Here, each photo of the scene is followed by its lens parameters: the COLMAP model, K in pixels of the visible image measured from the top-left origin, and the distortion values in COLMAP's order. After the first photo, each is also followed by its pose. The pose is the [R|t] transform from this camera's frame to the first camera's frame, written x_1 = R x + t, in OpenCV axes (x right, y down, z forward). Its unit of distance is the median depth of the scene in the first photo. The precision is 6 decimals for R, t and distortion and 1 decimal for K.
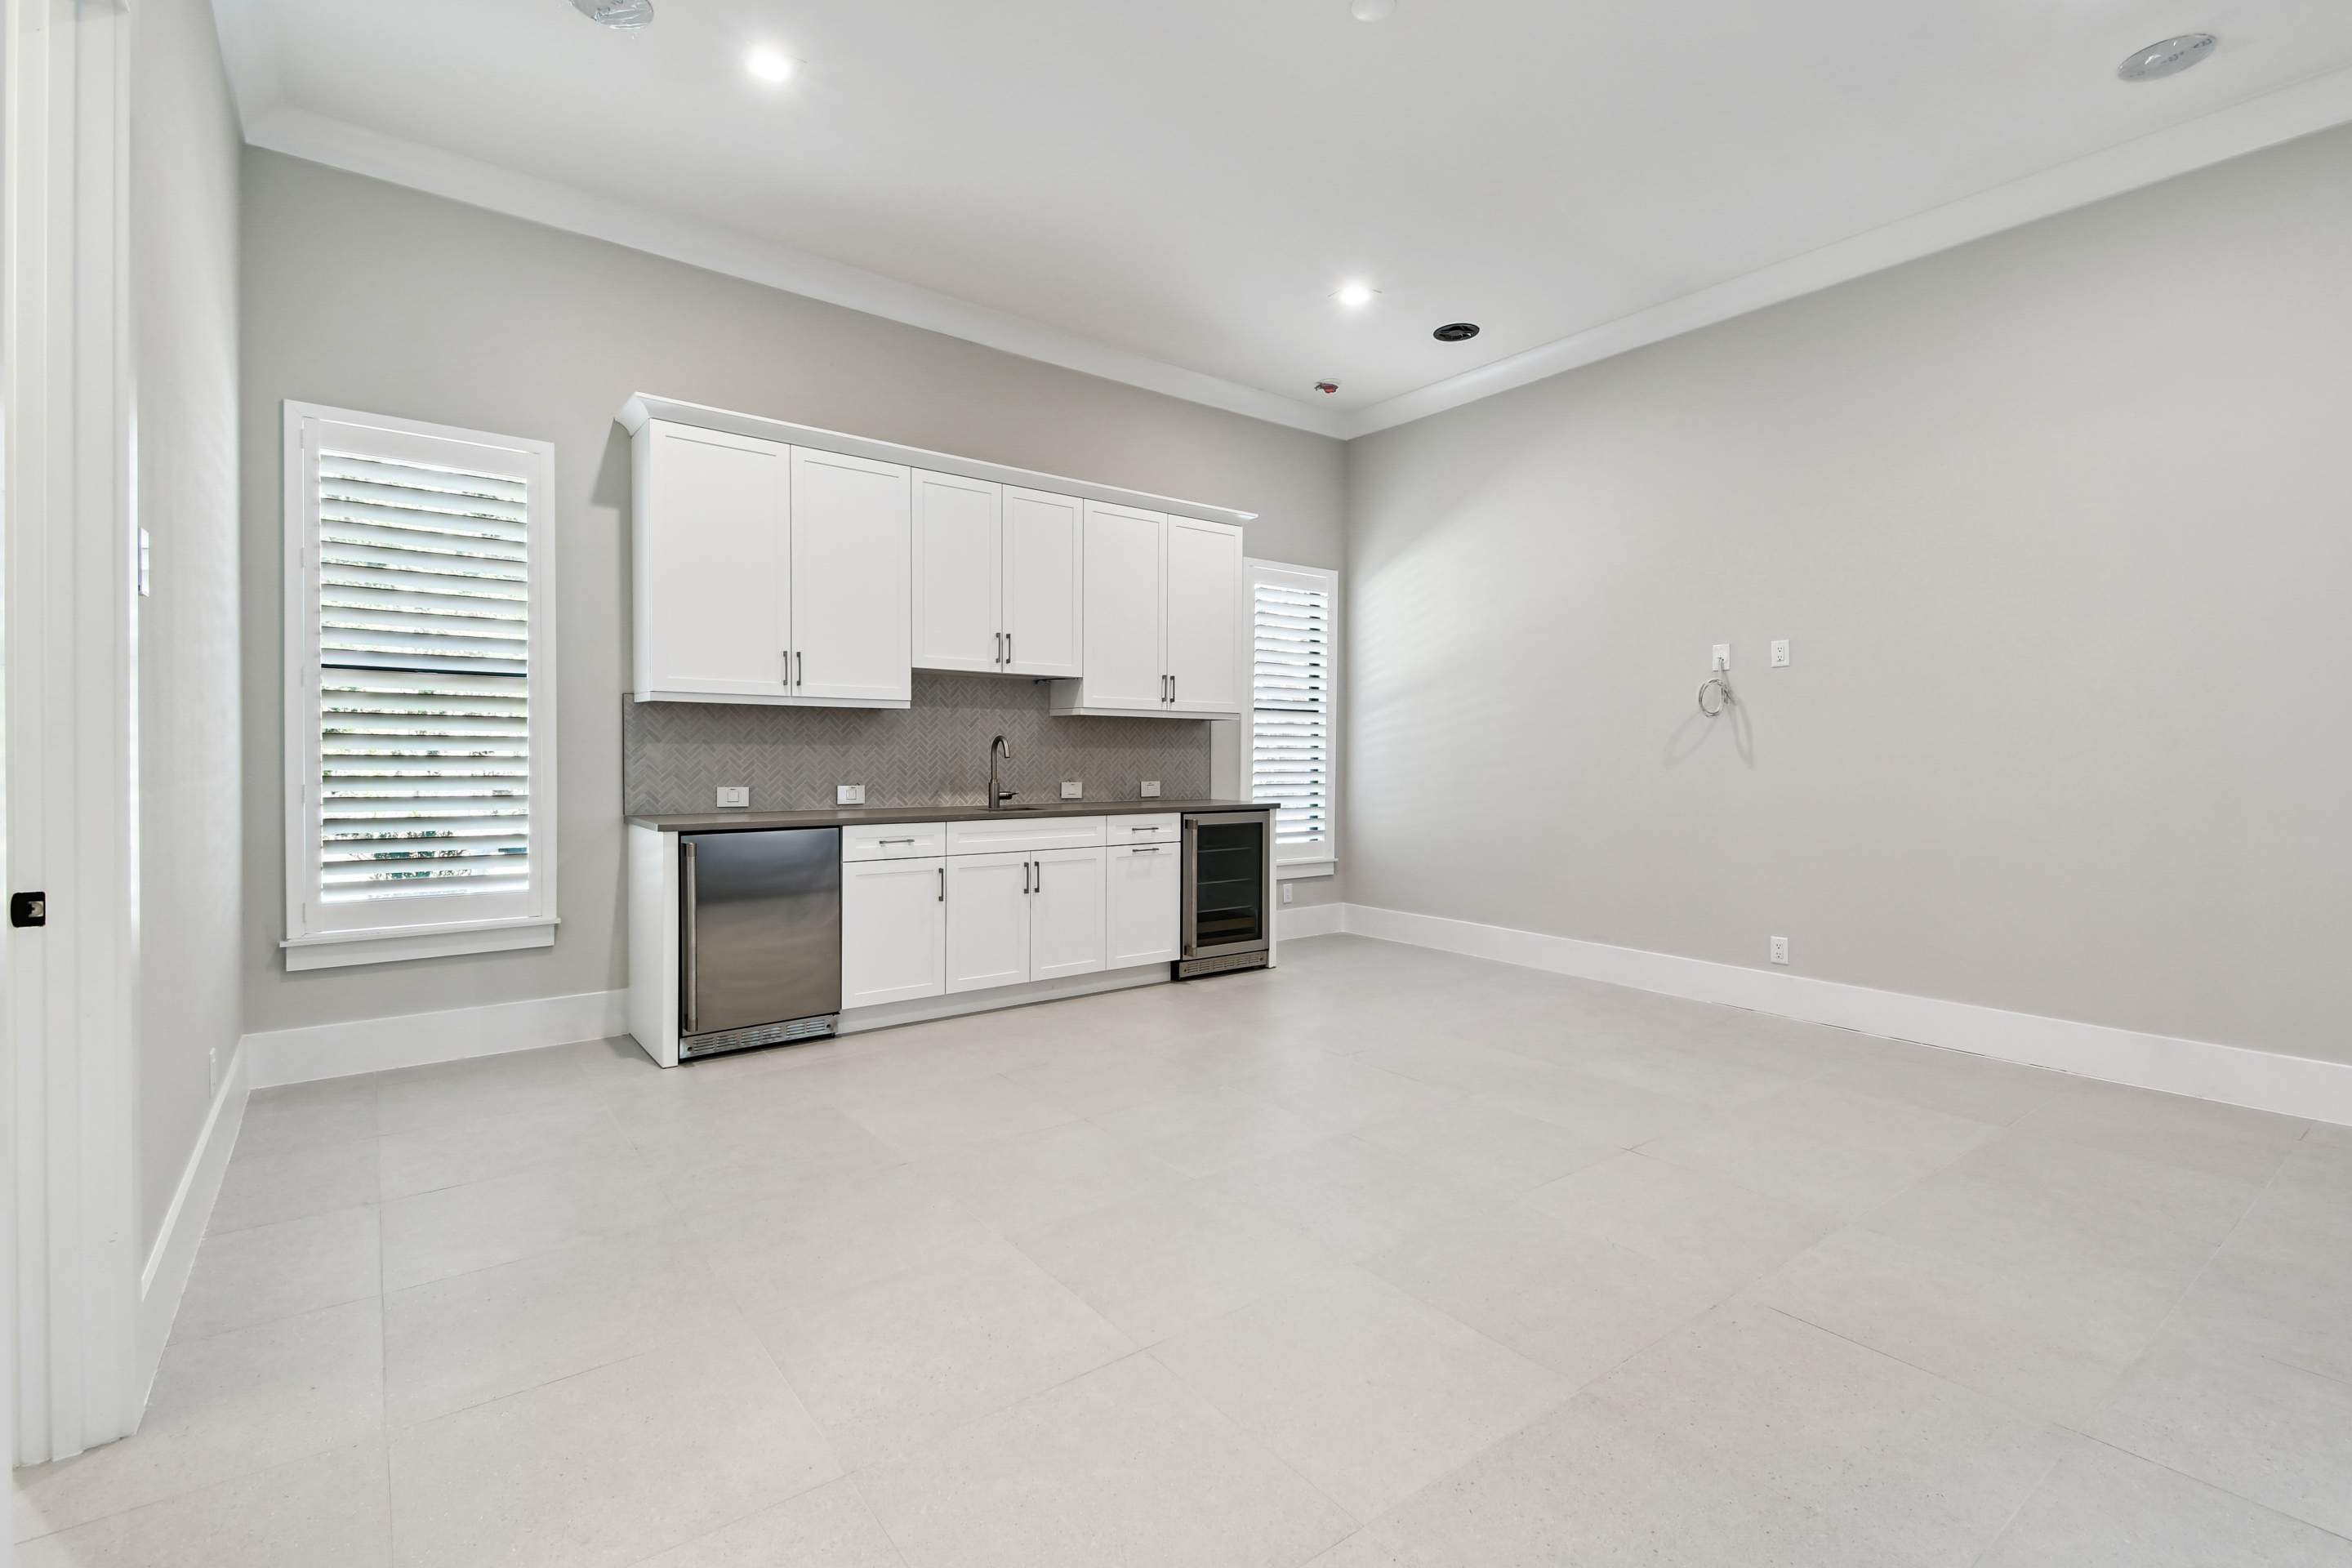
lens RADIAL K [[1058.4, 0, 1176.0], [0, 1058.4, 784.0], [0, 0, 1]] dist [0.052258, 0.000033]
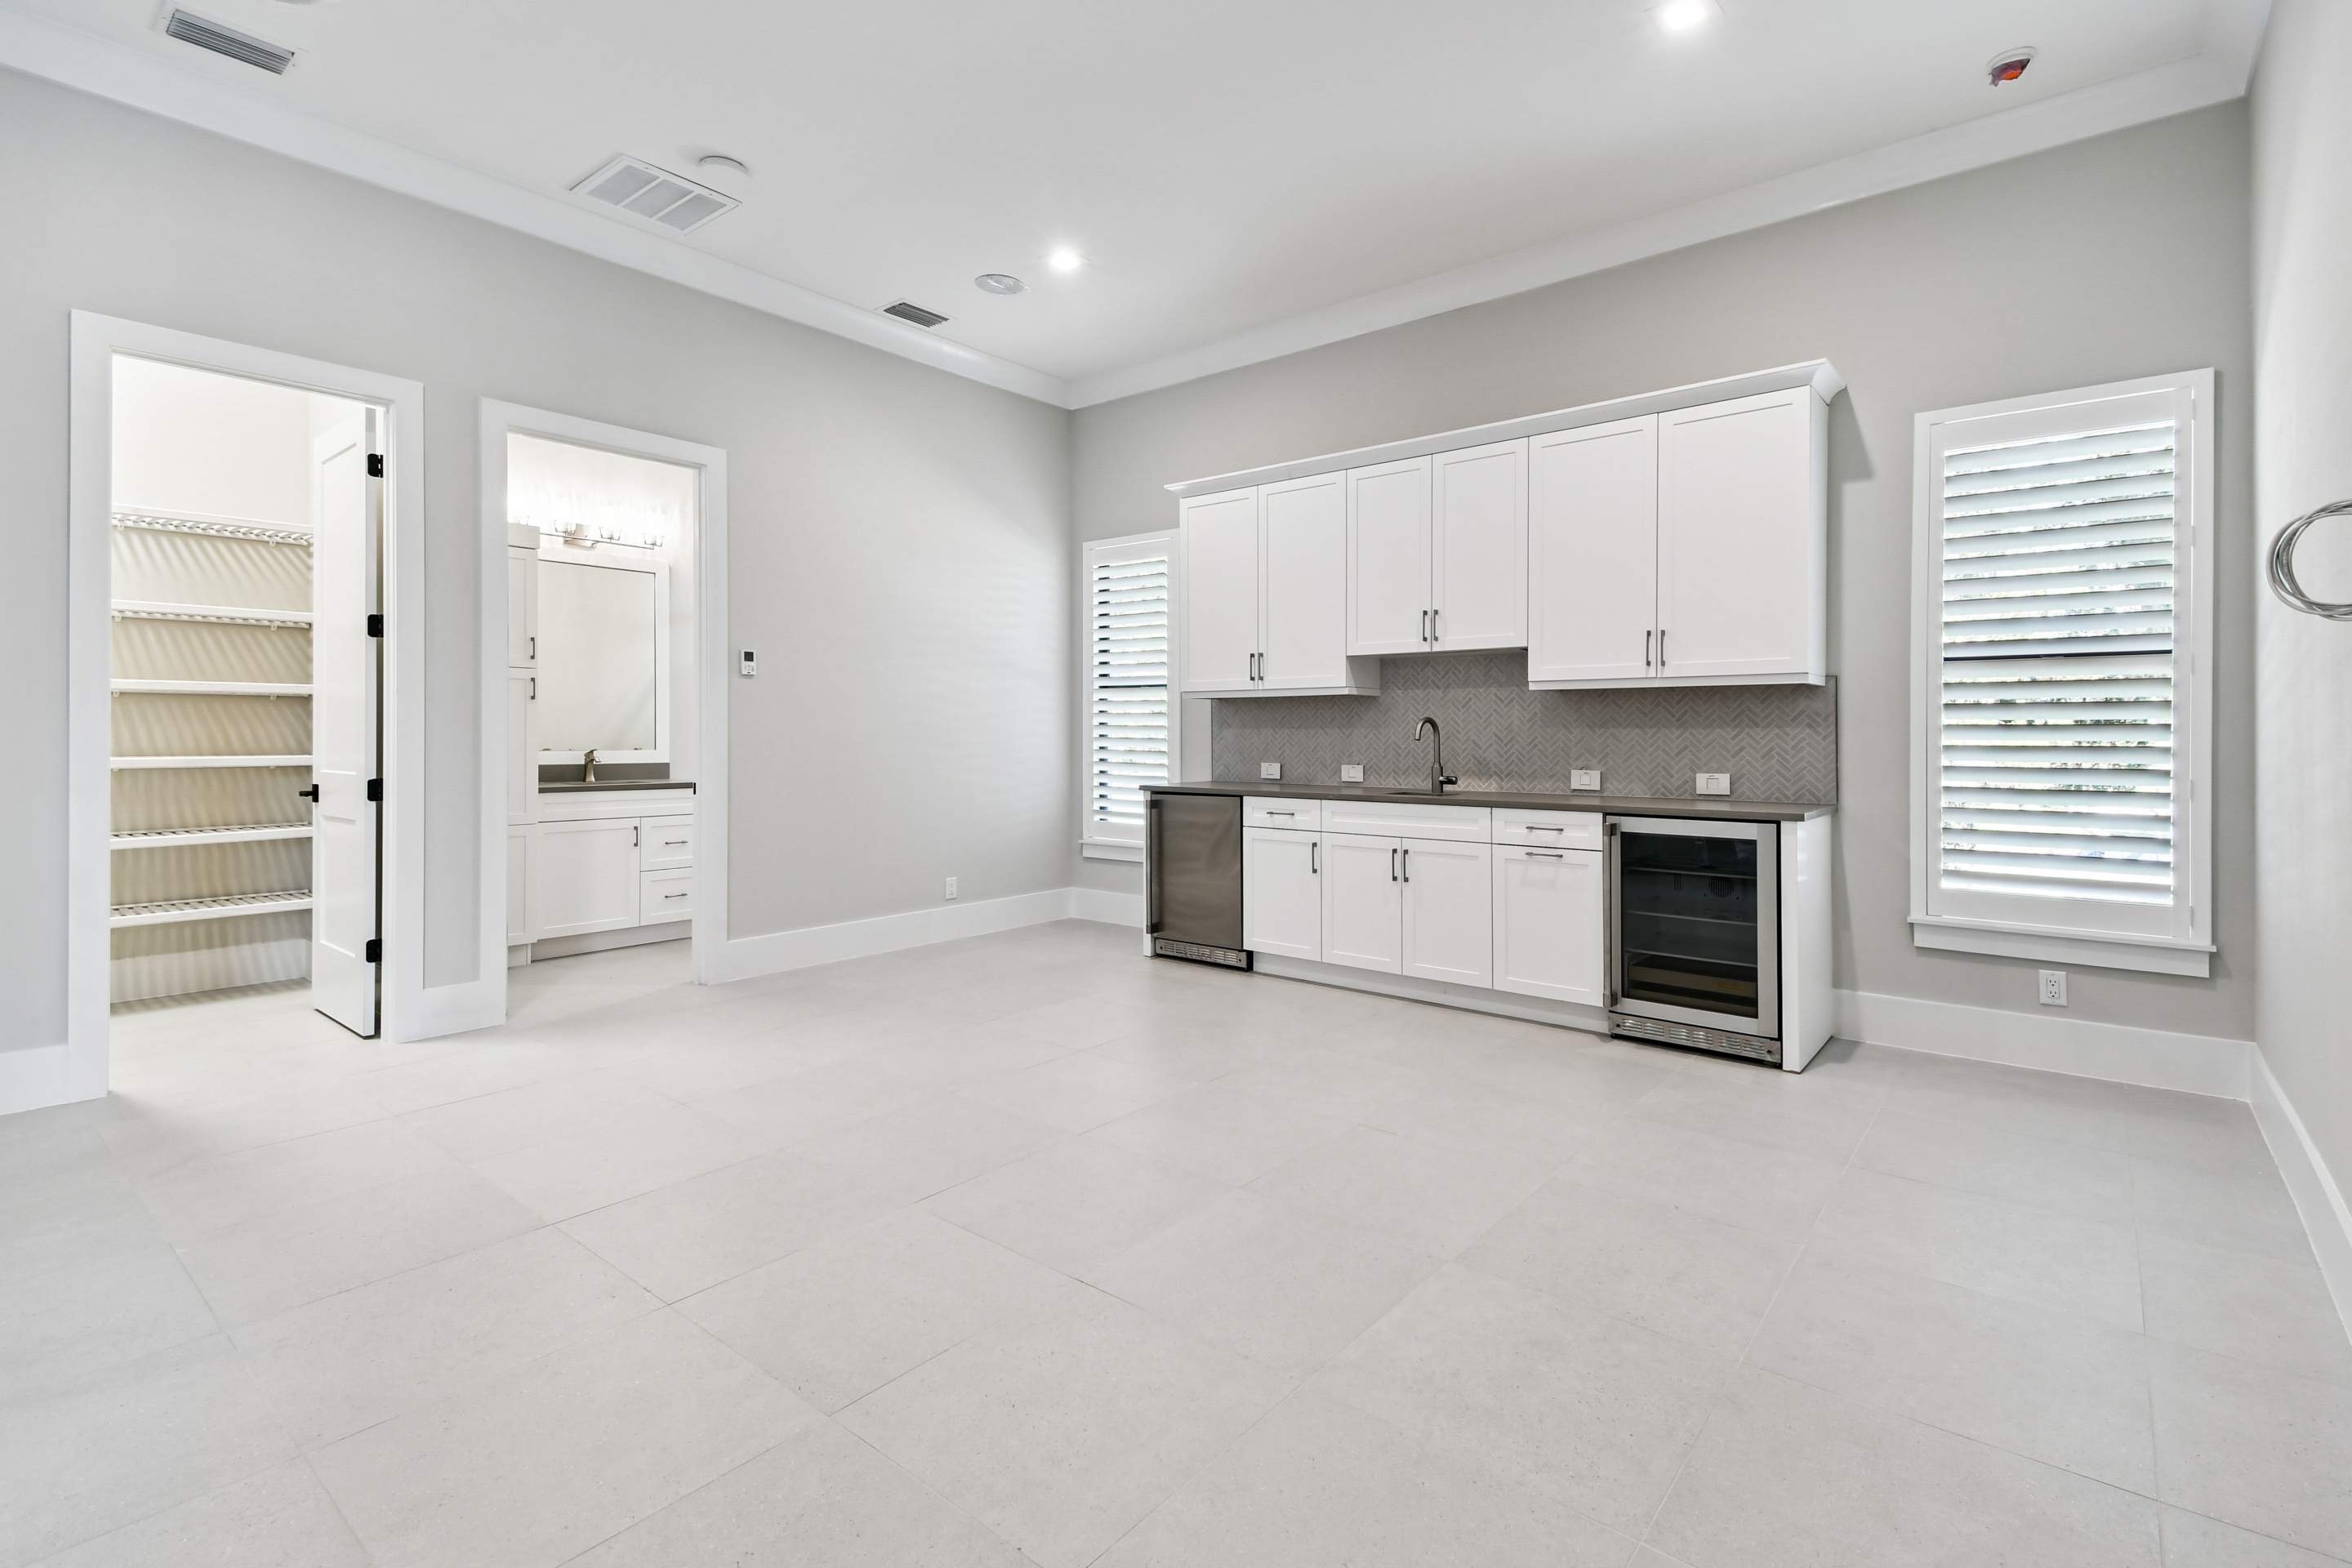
lens RADIAL K [[1073.1, 0, 1180.1], [0, 1073.1, 756.6], [0, 0, 1]] dist [0.034360, -0.000052]
pose [[0.234400, 0.015173, -0.972022, 0.714562], [-0.030969, 0.999487, 0.008134, -0.010628], [0.971647, 0.028196, 0.234749, 0.545927]]
